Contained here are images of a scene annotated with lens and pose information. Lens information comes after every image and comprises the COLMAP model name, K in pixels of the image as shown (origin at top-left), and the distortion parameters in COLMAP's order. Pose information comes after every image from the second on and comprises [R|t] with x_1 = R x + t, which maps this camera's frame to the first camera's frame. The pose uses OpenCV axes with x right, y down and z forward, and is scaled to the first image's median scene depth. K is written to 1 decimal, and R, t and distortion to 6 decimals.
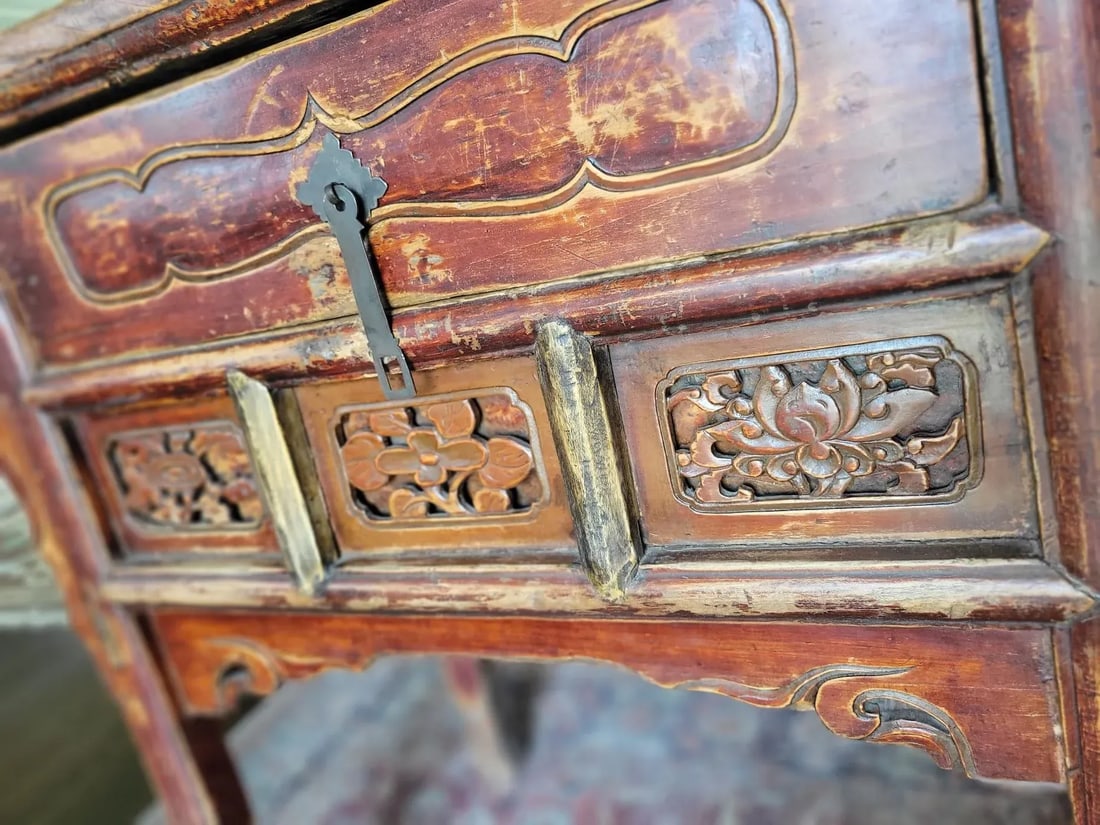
lens RADIAL K [[839.8, 0, 530.8], [0, 839.8, 415.4], [0, 0, 1]] dist [0.029854, -0.015298]
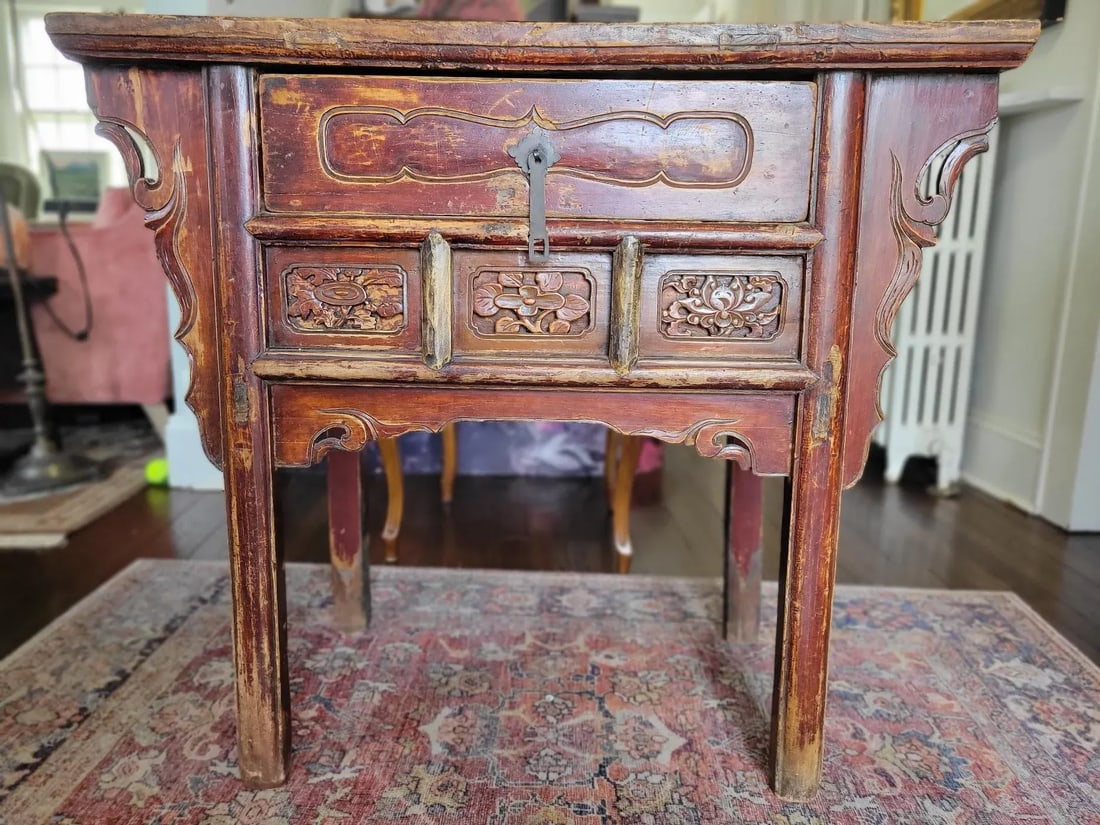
lens RADIAL K [[816.1, 0, 544.2], [0, 816.1, 408.7], [0, 0, 1]] dist [0.052625, -0.036572]
pose [[0.894059, 0.163211, 0.417157, -0.918182], [-0.116777, 0.983981, -0.134699, 0.597934], [-0.432459, 0.071715, 0.898797, -0.747325]]
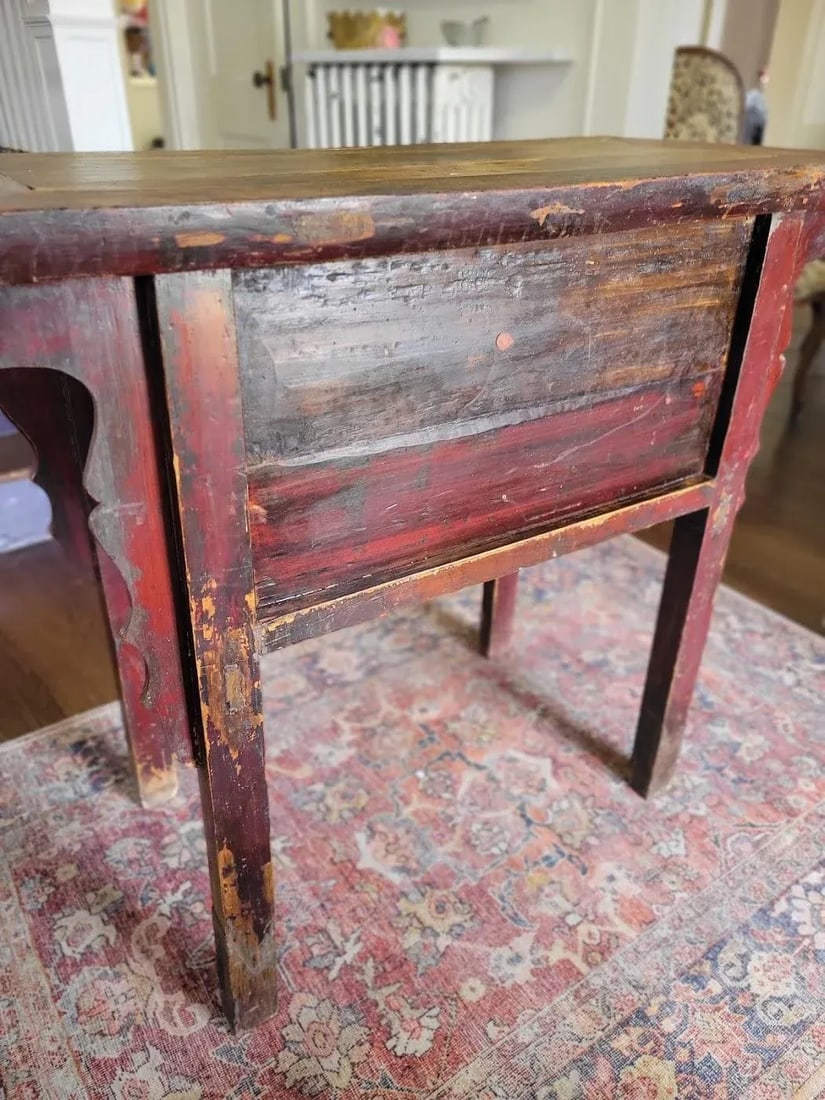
lens RADIAL K [[816.1, 0, 412.5], [0, 816.1, 550.0], [0, 0, 1]] dist [0.052625, -0.036572]
pose [[0.469814, -0.219101, 0.855143, -1.988147], [0.125532, 0.975447, 0.180958, -0.171894], [-0.873794, 0.022331, 0.485783, 0.381461]]
